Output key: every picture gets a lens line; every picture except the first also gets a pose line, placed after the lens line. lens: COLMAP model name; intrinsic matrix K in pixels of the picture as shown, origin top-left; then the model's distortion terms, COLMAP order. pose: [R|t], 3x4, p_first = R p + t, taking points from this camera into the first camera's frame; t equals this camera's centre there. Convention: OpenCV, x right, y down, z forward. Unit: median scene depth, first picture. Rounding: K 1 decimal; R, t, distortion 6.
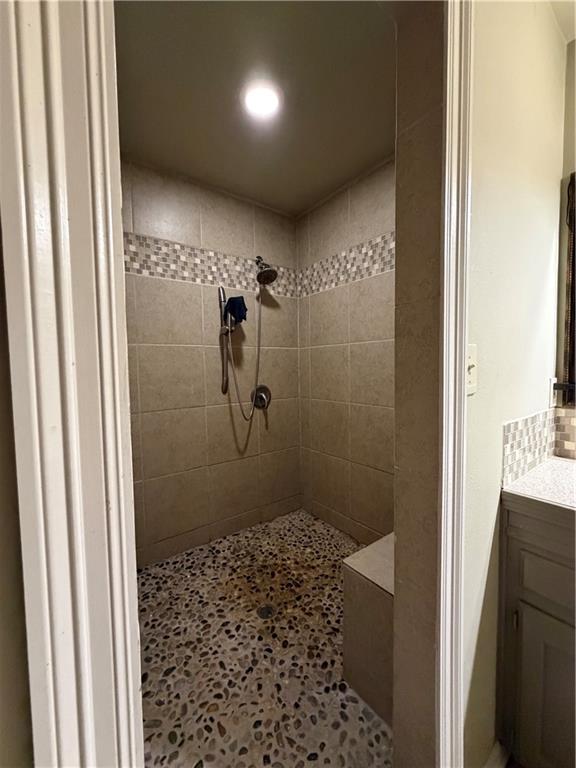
lens RADIAL K [[309.2, 0, 290.0], [0, 309.2, 383.9], [0, 0, 1]] dist [-0.009861, -0.000101]
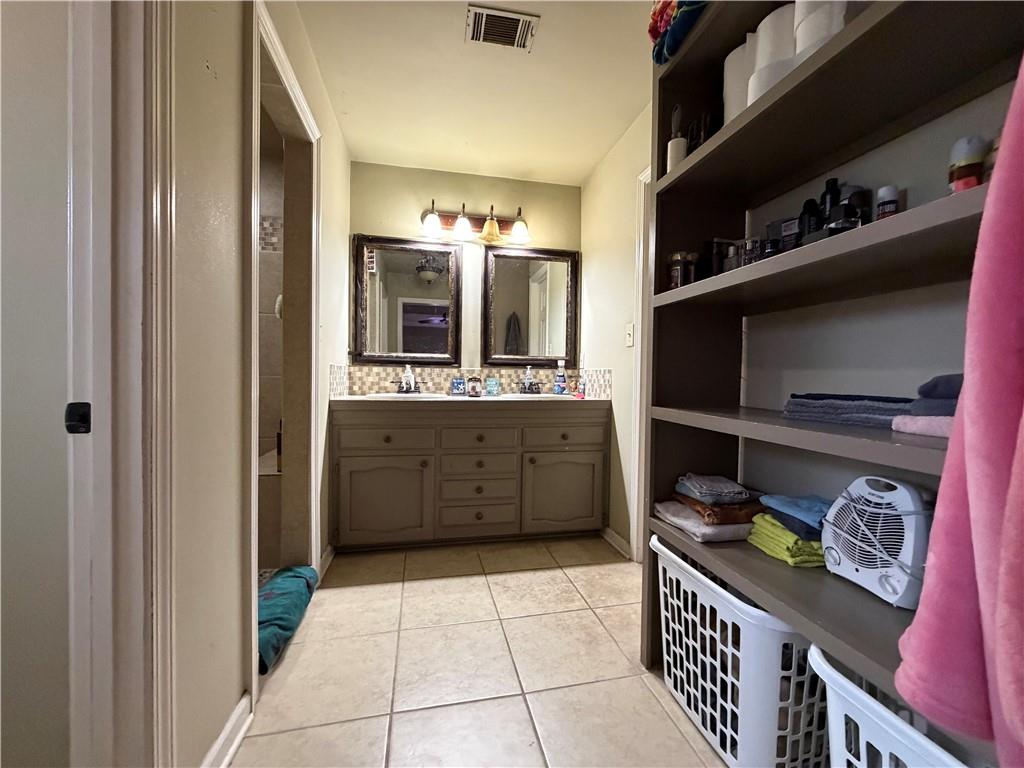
lens RADIAL K [[412.3, 0, 513.7], [0, 412.3, 383.7], [0, 0, 1]] dist [-0.009861, -0.000101]
pose [[0.427827, 0.008860, 0.903817, -1.036206], [0.031903, 0.999181, -0.024896, 0.337886], [-0.903298, 0.039485, 0.427194, -1.023870]]
